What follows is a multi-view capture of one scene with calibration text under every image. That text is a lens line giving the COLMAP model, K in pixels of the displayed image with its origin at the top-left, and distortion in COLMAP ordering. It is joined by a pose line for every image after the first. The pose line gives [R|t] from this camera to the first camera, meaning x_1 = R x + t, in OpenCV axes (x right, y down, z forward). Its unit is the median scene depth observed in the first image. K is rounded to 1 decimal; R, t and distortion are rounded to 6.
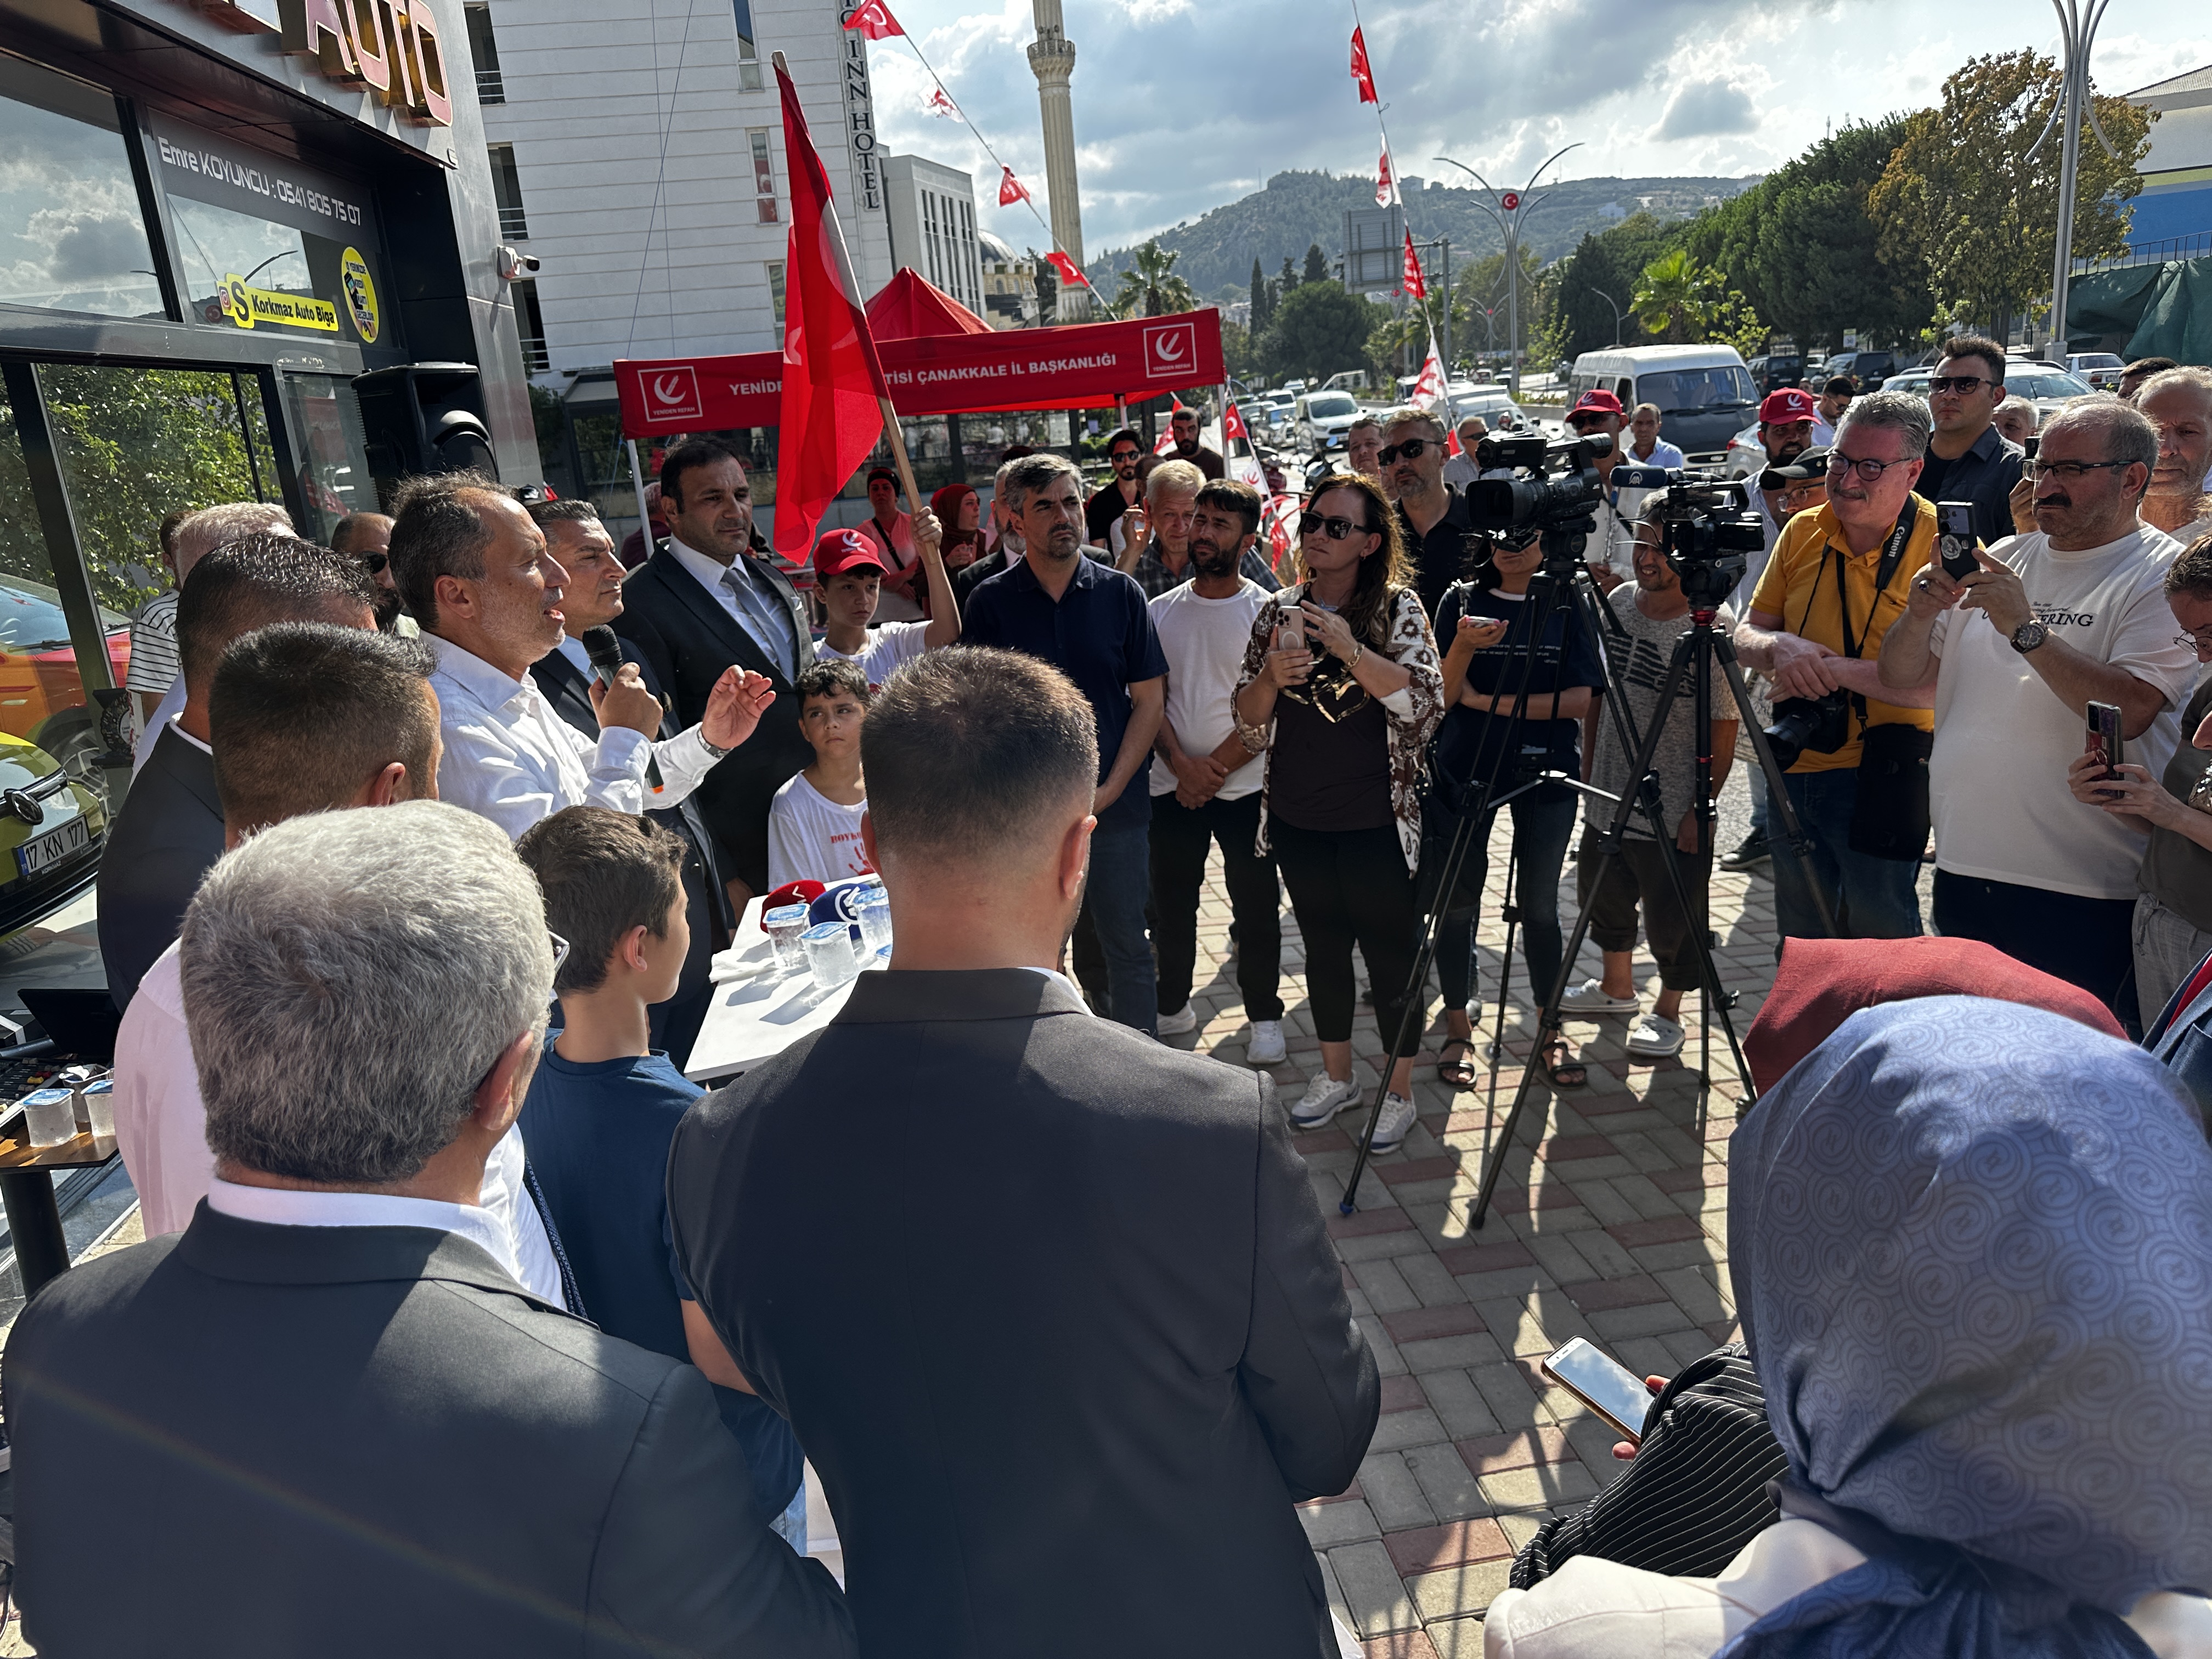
lens RADIAL K [[1566.9, 0, 1124.4], [0, 1566.9, 834.4], [0, 0, 1]] dist [0.027052, -0.057234]
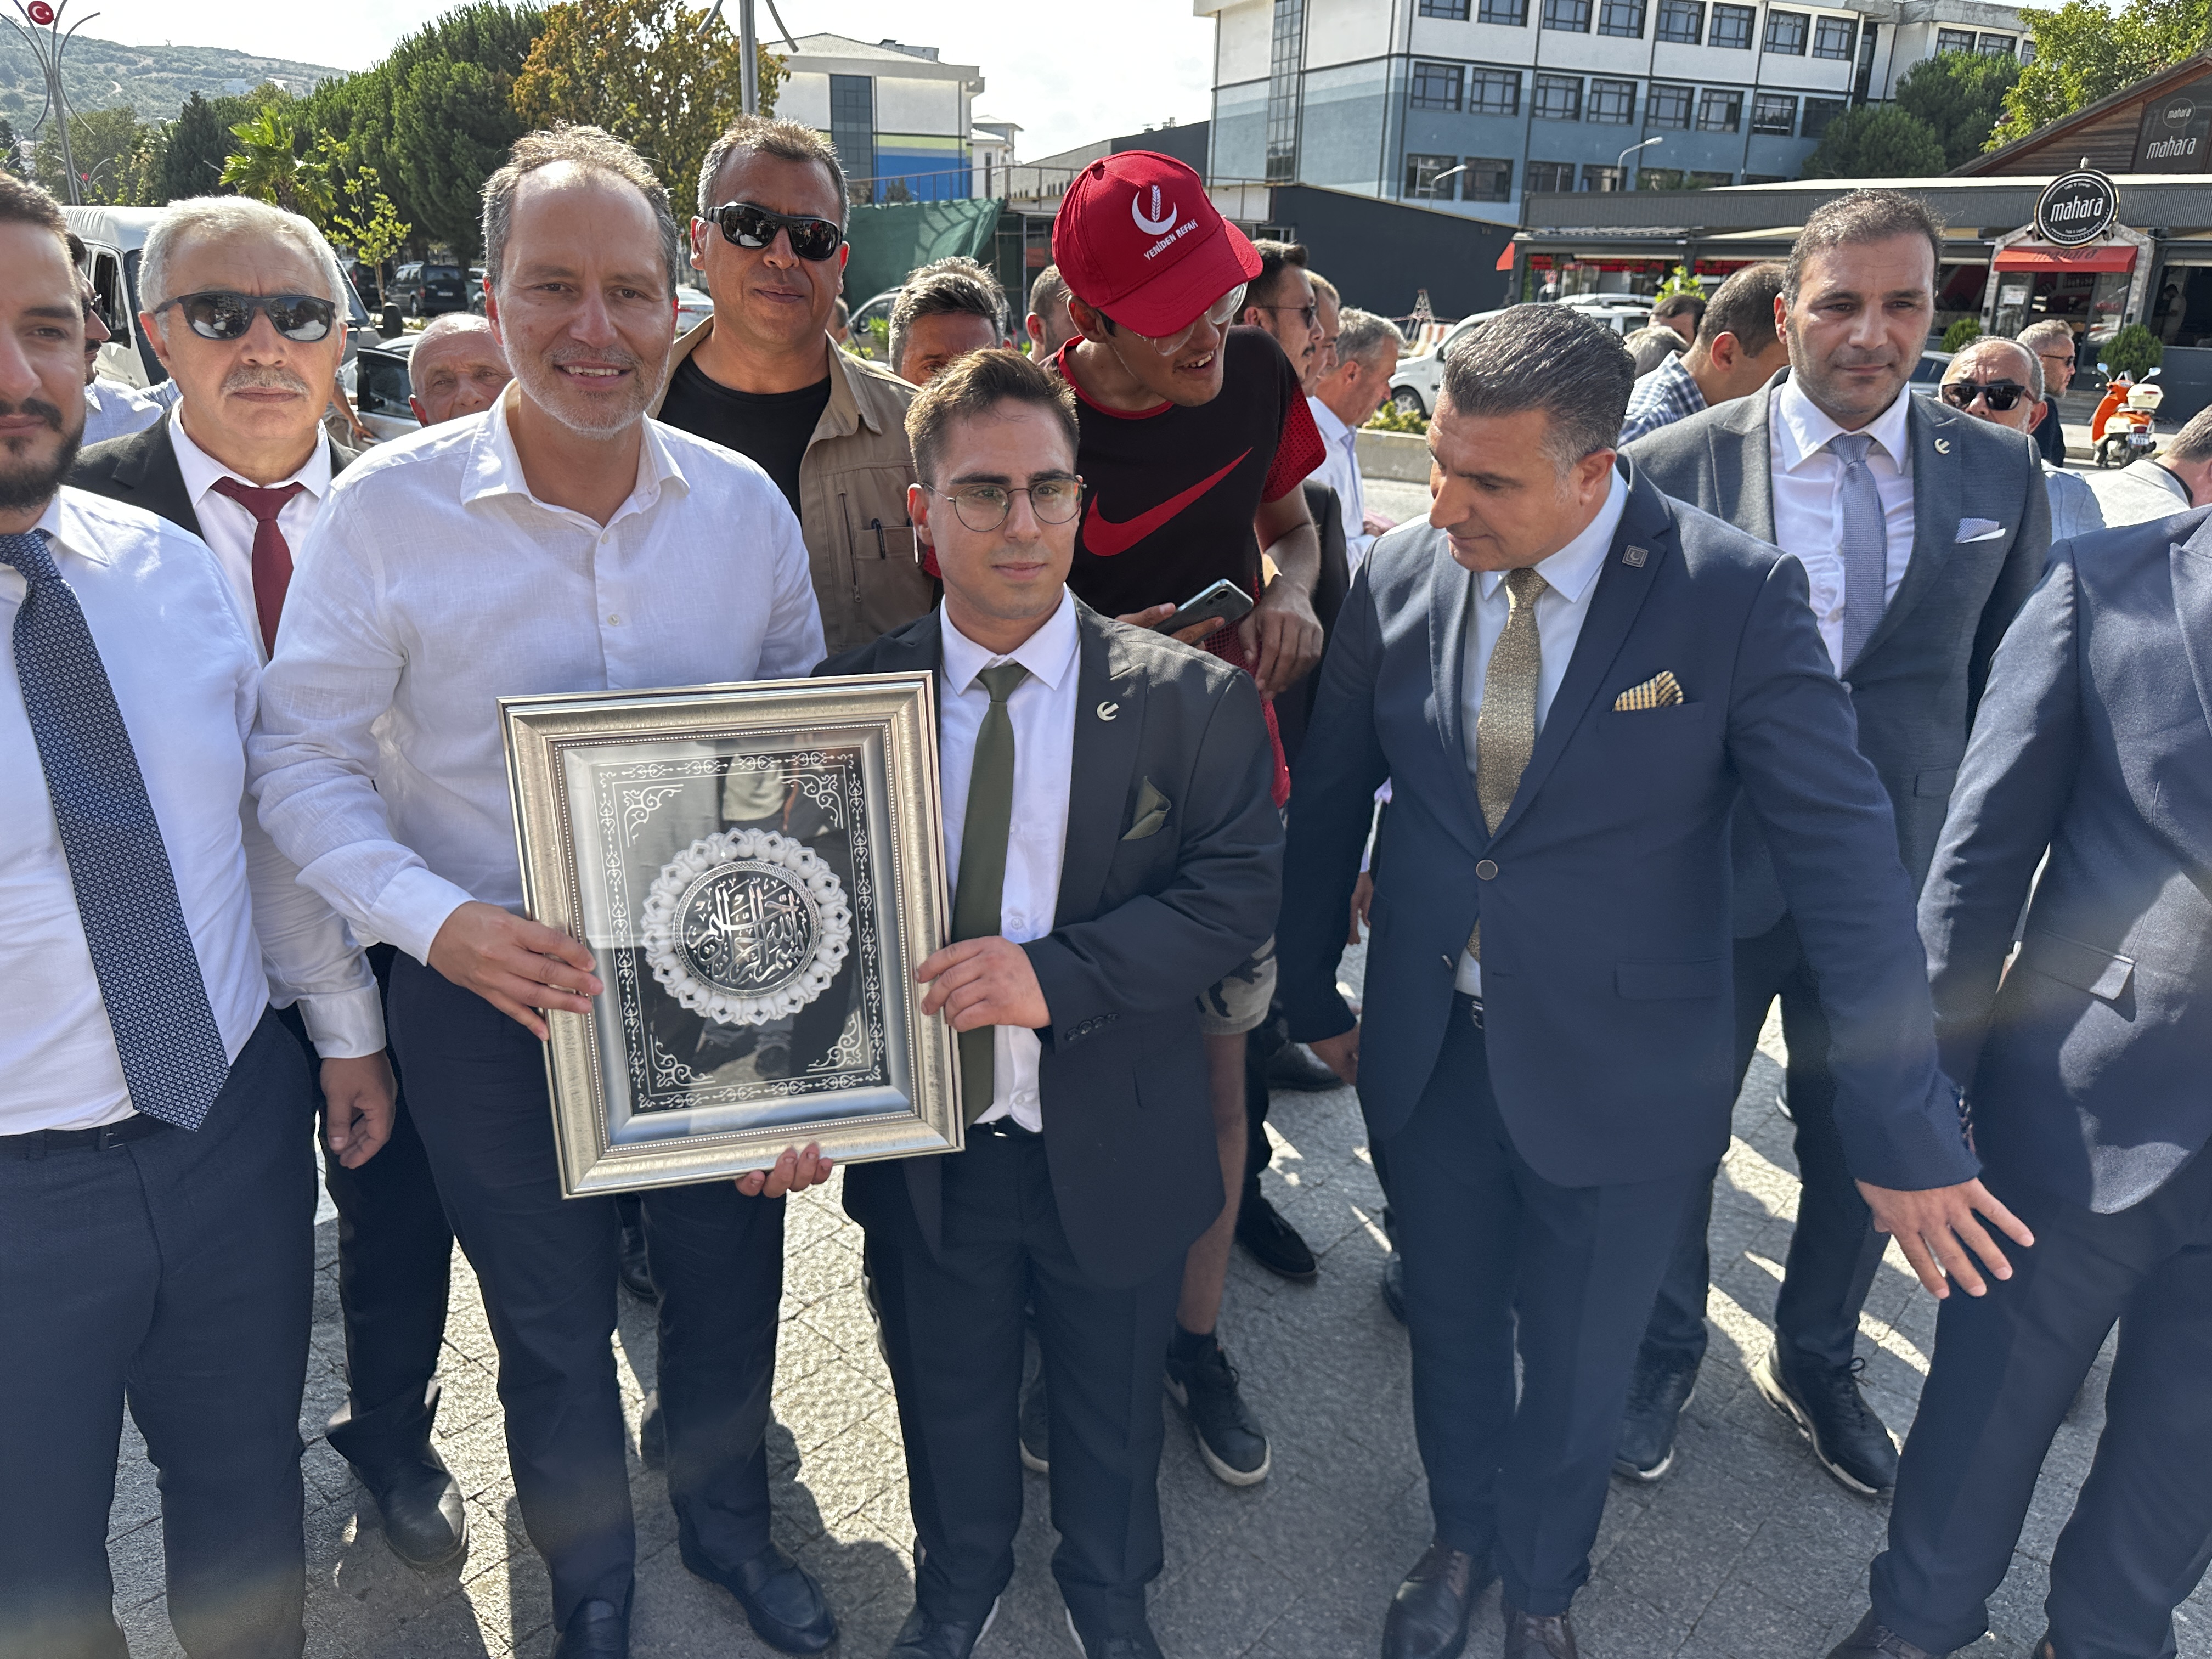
lens RADIAL K [[1550.9, 0, 1042.3], [0, 1550.9, 819.5], [0, 0, 1]] dist [-0.041849, 0.041087]
pose [[0.740301, -0.119707, 0.661532, 0.074879], [0.089356, 0.992809, 0.079657, -0.042897], [-0.666310, 0.000142, 0.745675, 0.162772]]
